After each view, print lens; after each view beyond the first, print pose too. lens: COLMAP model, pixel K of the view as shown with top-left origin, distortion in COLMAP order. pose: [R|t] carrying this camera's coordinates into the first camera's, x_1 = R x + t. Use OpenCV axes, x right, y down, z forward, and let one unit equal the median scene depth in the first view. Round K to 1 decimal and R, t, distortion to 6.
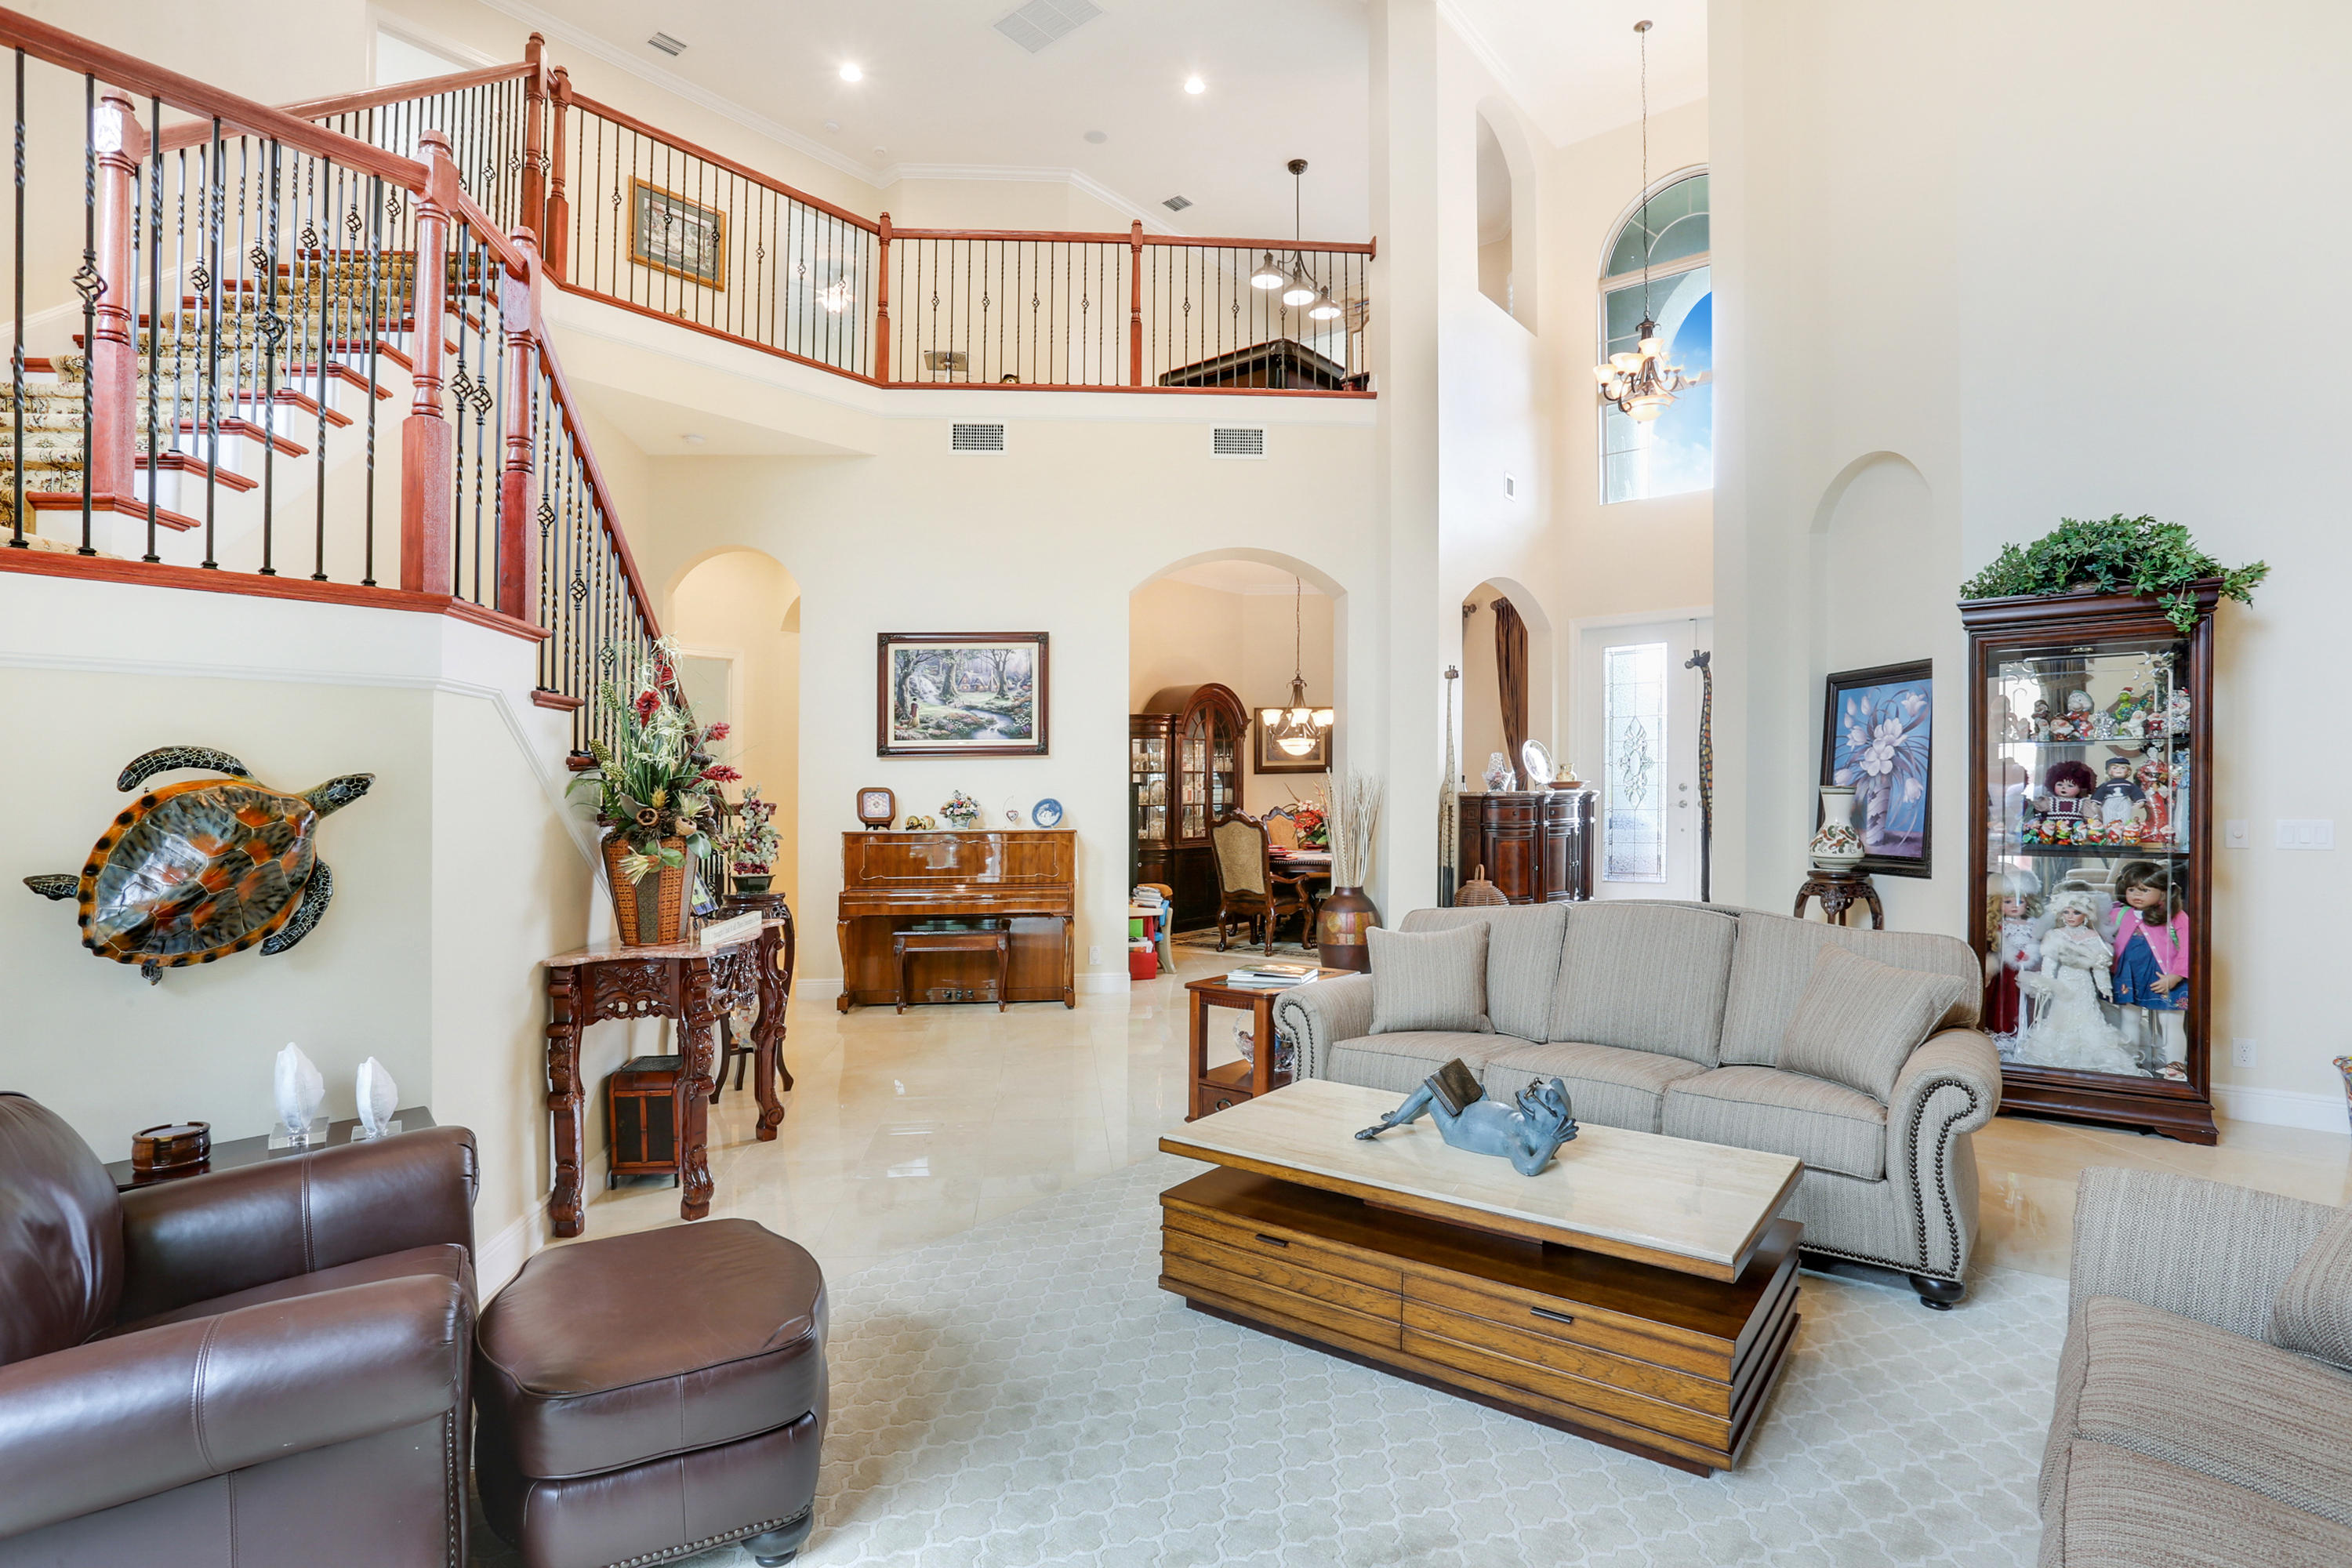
lens RADIAL K [[1147.2, 0, 1180.7], [0, 1147.2, 789.9], [0, 0, 1]] dist [-0.029598, 0.004420]
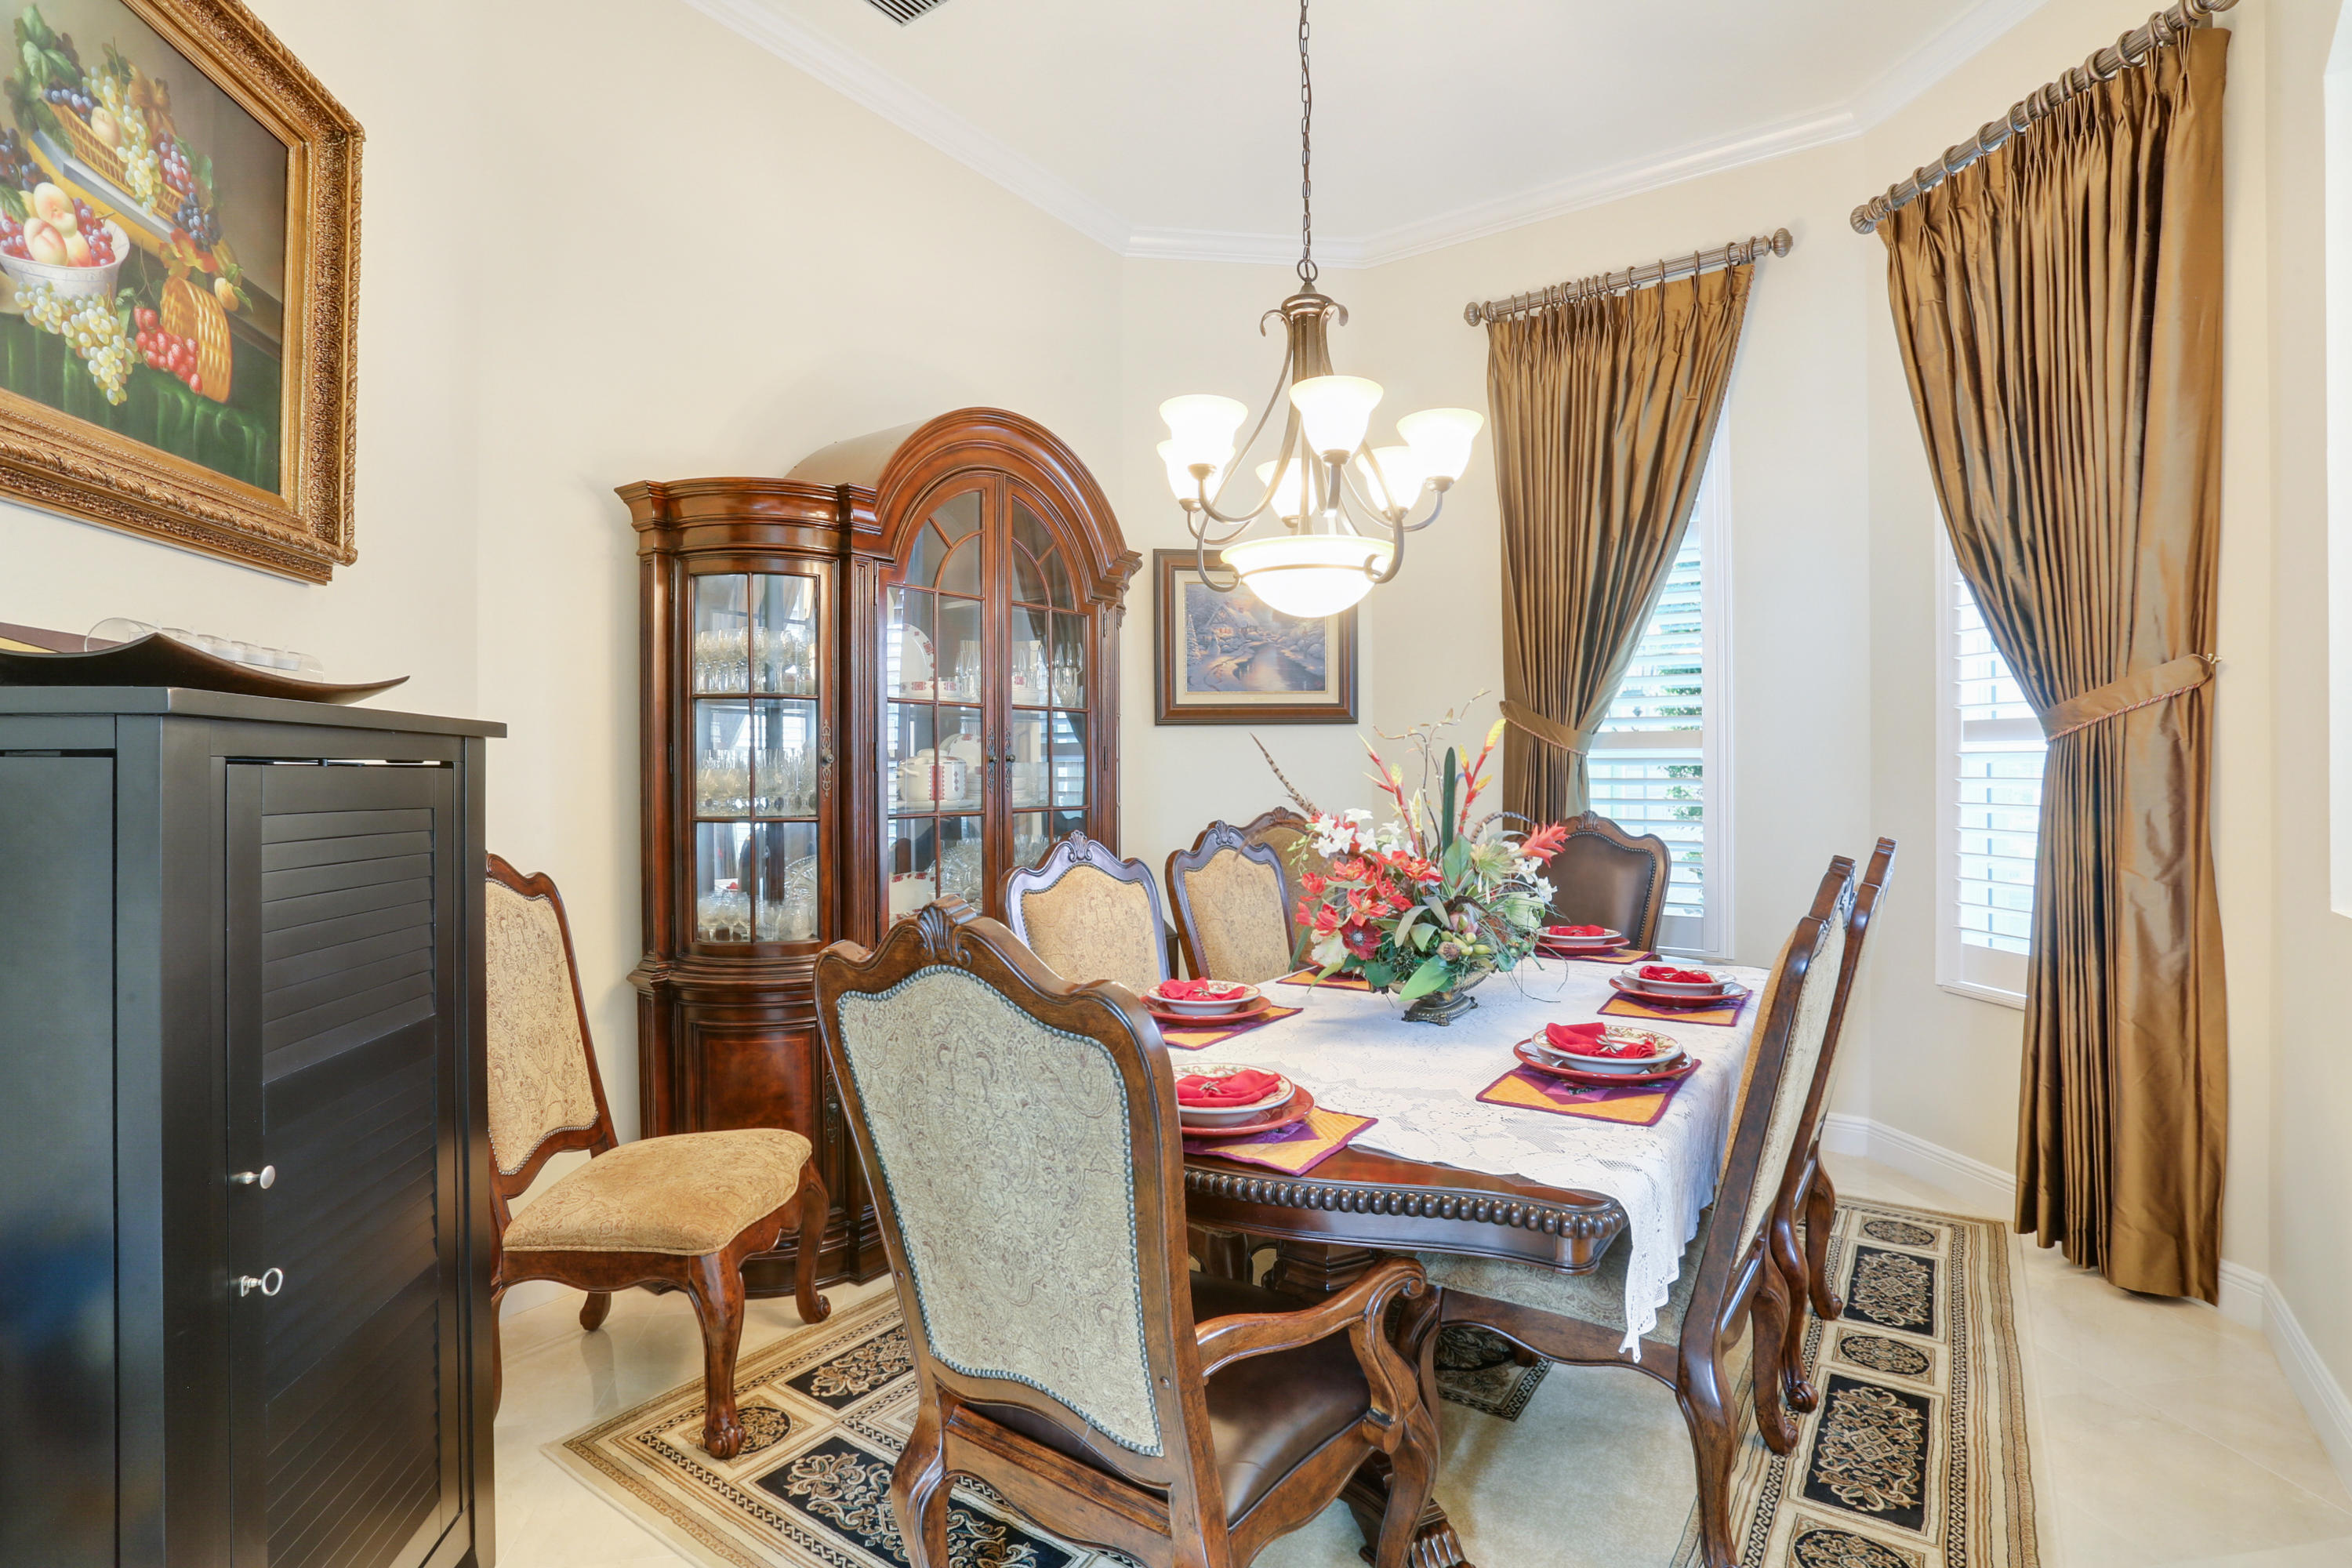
lens RADIAL K [[1147.2, 0, 1169.2], [0, 1147.2, 770.2], [0, 0, 1]] dist [-0.029598, 0.004420]
pose [[0.998719, -0.006595, 0.050174, 0.053335], [0.006530, 0.999978, 0.001460, 0.000844], [-0.050182, -0.001130, 0.998739, 0.667345]]
